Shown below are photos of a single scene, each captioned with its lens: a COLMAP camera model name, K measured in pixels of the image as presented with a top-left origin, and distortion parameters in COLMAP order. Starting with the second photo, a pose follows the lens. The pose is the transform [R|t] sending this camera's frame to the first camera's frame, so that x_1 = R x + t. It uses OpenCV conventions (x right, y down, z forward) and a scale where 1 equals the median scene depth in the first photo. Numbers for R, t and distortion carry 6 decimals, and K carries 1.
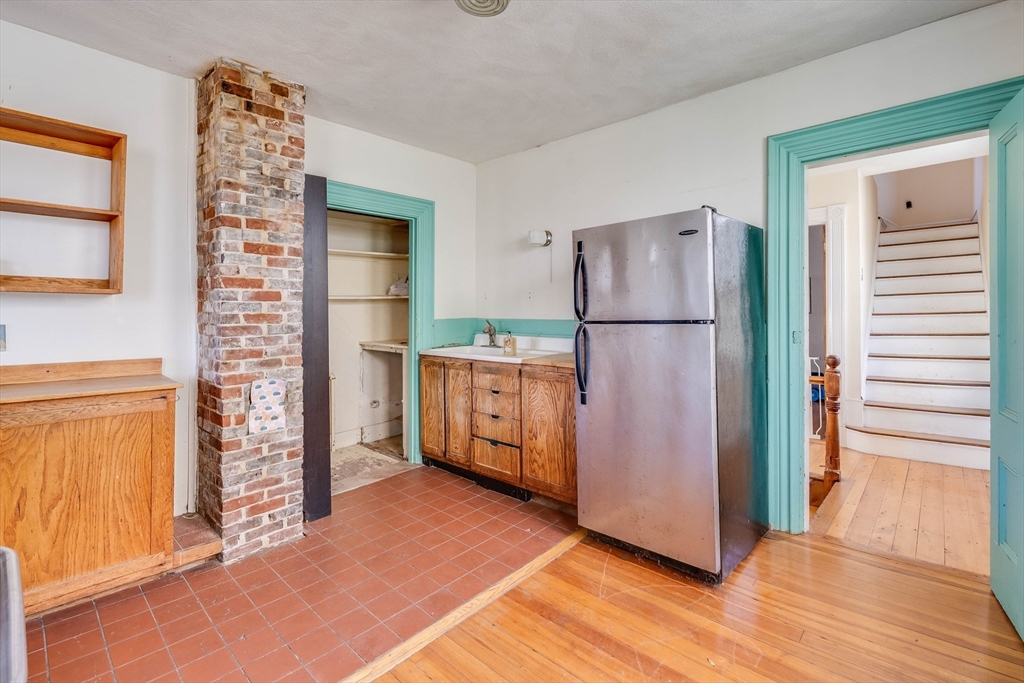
lens RADIAL K [[474.5, 0, 517.7], [0, 474.5, 307.4], [0, 0, 1]] dist [-0.005116, -0.000264]
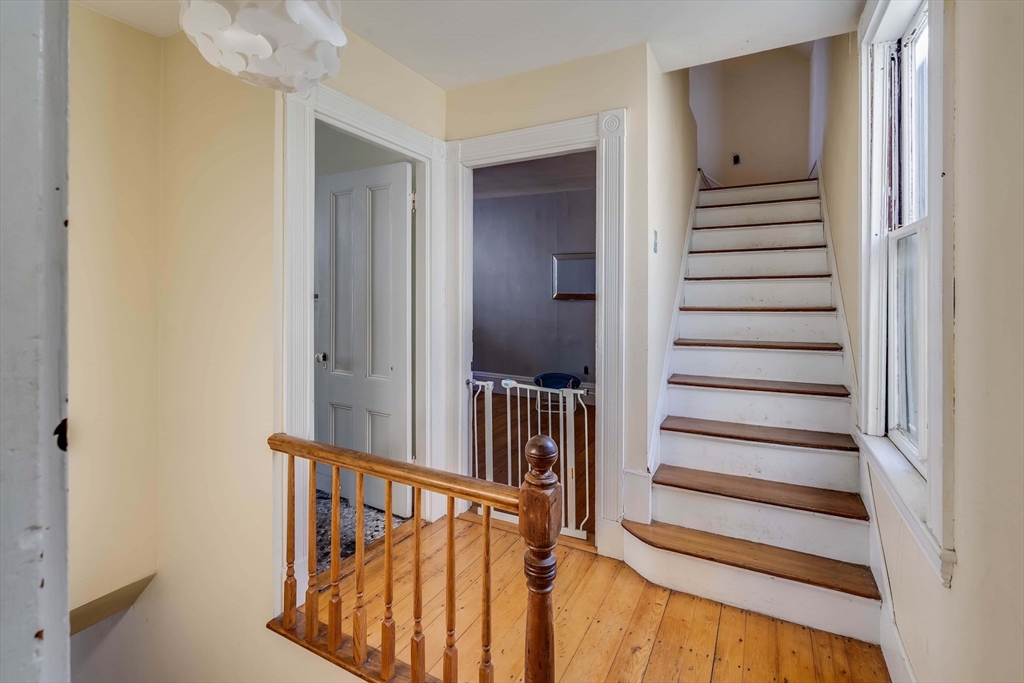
lens RADIAL K [[474.5, 0, 503.1], [0, 474.5, 291.2], [0, 0, 1]] dist [-0.005116, -0.000264]
pose [[0.974898, 0.003002, 0.222630, 0.458415], [-0.005900, 0.999906, 0.012354, -0.018611], [-0.222572, -0.013358, 0.974825, 0.529237]]
